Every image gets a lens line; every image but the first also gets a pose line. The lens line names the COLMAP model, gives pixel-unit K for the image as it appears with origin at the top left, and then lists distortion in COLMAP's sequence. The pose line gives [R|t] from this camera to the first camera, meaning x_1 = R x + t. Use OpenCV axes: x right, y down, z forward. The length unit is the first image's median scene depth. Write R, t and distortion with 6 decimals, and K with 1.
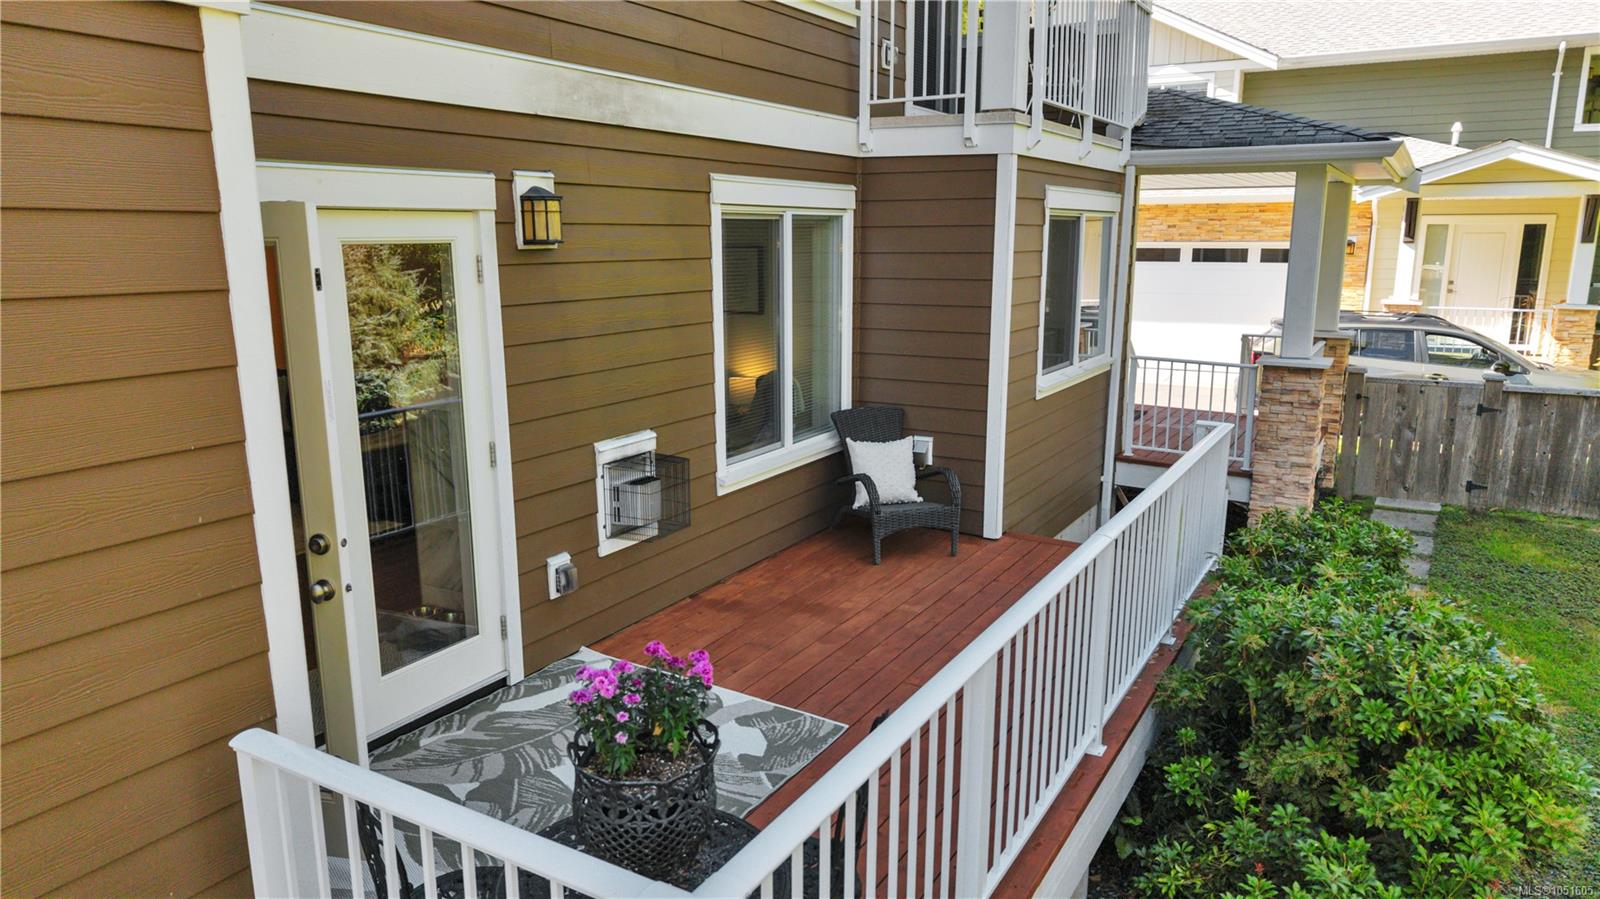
lens RADIAL K [[1072.4, 0, 794.2], [0, 1072.4, 457.9], [0, 0, 1]] dist [0.010244, -0.003773]
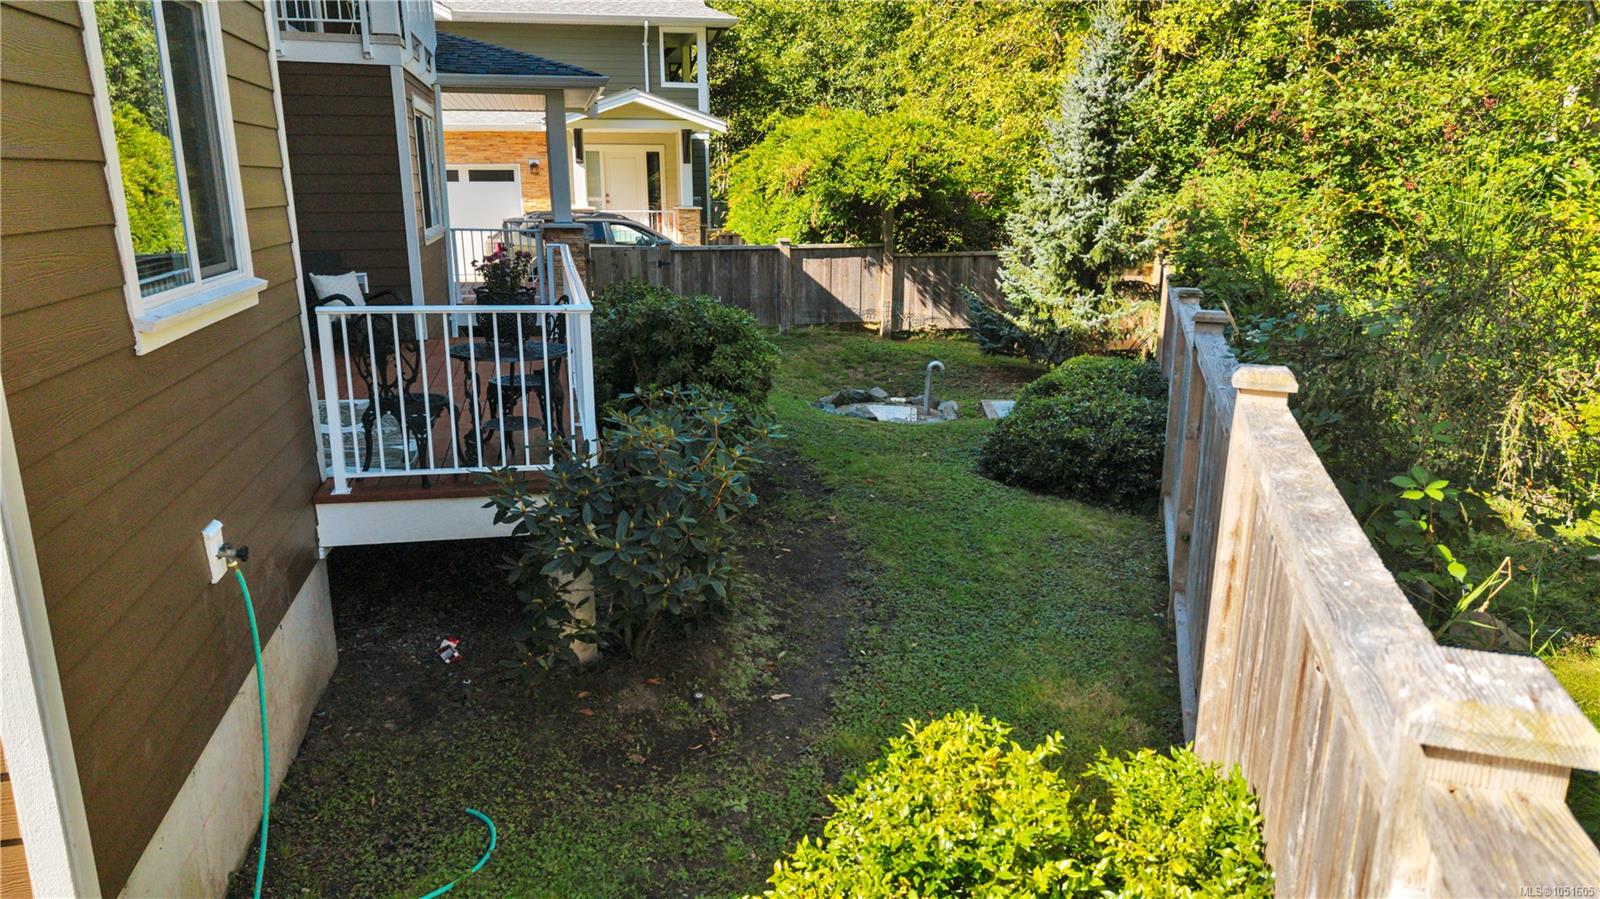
lens RADIAL K [[1072.4, 0, 794.2], [0, 1072.4, 457.9], [0, 0, 1]] dist [0.010244, -0.003773]
pose [[0.729772, -0.172318, 0.661619, -0.277886], [0.142311, 0.984806, 0.099522, 0.102010], [-0.668716, 0.021527, 0.743206, -0.255261]]
